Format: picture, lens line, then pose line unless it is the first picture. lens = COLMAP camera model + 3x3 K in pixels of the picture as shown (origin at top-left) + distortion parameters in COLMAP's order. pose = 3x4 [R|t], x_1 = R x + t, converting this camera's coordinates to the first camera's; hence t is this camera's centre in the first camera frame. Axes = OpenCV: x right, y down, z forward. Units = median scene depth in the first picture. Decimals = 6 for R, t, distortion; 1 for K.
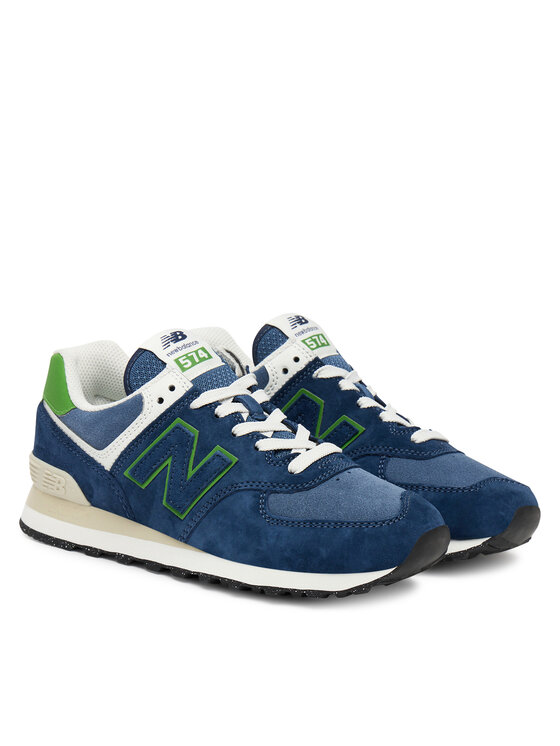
lens RADIAL K [[1833.2, 0, 280.0], [0, 1833.2, 373.0], [0, 0, 1]] dist [0.051381, 0.041107]
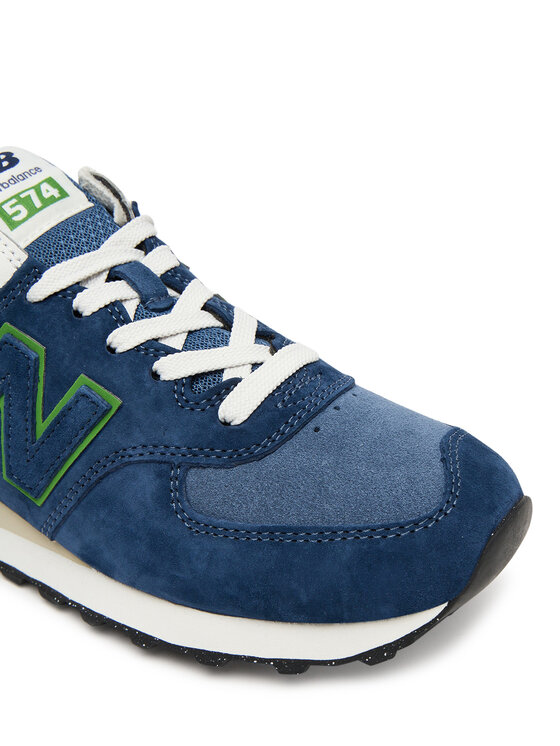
lens RADIAL K [[819.0, 0, 280.0], [0, 819.0, 373.0], [0, 0, 1]] dist [-0.128664, -0.019937]
pose [[0.996412, -0.083564, 0.013455, 0.019255], [0.075501, 0.949371, 0.304949, -0.027485], [-0.038257, -0.302839, 0.952274, 0.778134]]
